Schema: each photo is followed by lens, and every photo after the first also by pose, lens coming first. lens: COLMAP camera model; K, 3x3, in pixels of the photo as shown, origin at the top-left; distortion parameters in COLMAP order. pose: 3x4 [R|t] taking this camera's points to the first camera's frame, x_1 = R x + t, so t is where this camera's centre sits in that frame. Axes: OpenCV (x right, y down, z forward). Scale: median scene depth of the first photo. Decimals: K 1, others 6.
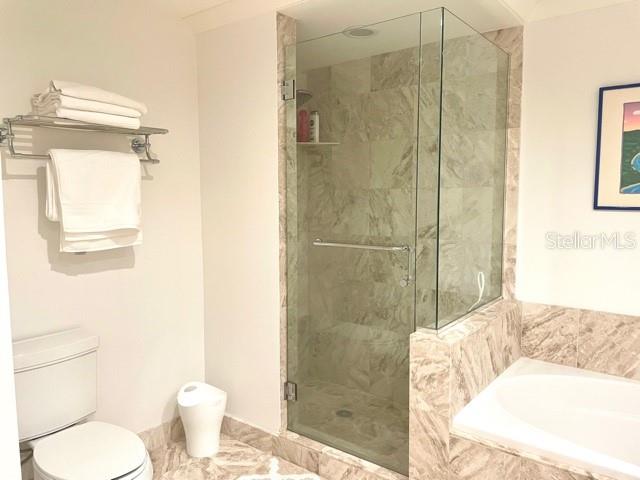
lens RADIAL K [[486.1, 0, 314.5], [0, 486.1, 237.0], [0, 0, 1]] dist [0.089684, -0.105997]
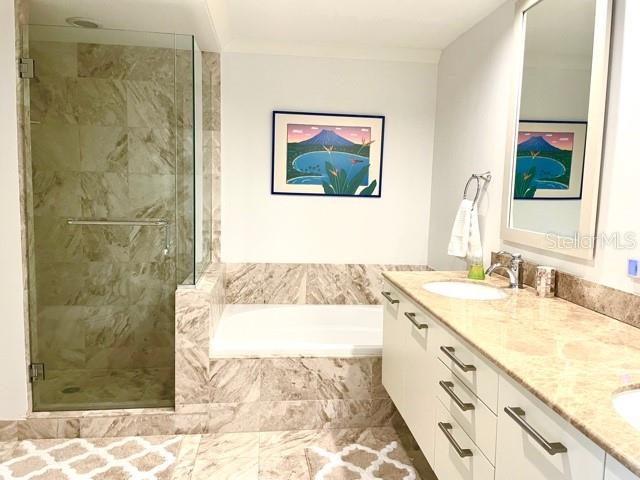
lens RADIAL K [[486.1, 0, 325.2], [0, 486.1, 237.9], [0, 0, 1]] dist [0.089684, -0.105997]
pose [[0.706544, -0.052577, 0.705713, -0.328229], [0.032631, 0.998596, 0.041728, 0.017787], [-0.706916, -0.006454, 0.707268, -0.126198]]
